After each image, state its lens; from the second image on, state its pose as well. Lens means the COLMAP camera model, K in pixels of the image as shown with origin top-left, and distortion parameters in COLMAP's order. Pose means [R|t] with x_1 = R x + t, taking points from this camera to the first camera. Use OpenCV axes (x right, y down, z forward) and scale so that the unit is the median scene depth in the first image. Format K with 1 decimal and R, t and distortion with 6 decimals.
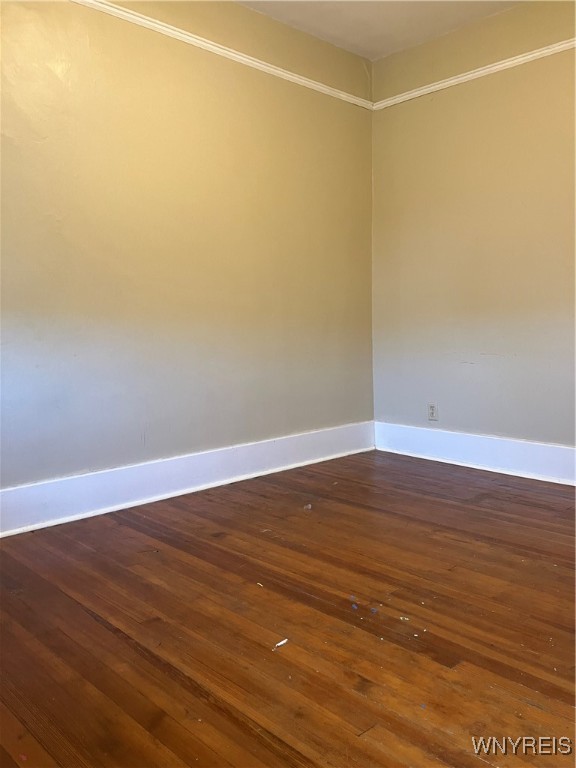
lens RADIAL K [[645.4, 0, 288.1], [0, 645.4, 382.7], [0, 0, 1]] dist [0.020225, -0.016733]
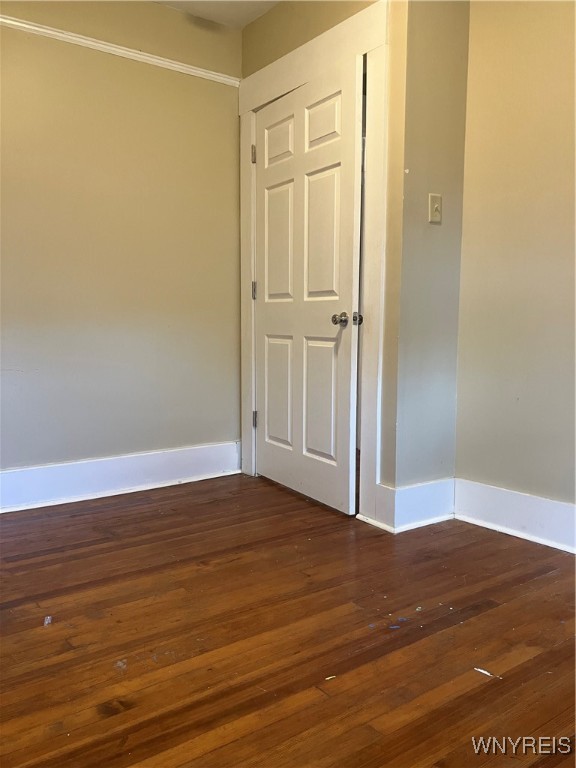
lens RADIAL K [[645.4, 0, 292.0], [0, 645.4, 389.1], [0, 0, 1]] dist [0.020225, -0.016733]
pose [[0.112083, -0.094224, 0.989222, -0.581381], [0.089487, 0.992407, 0.084388, -0.072359], [-0.989661, 0.079064, 0.119664, 0.694310]]
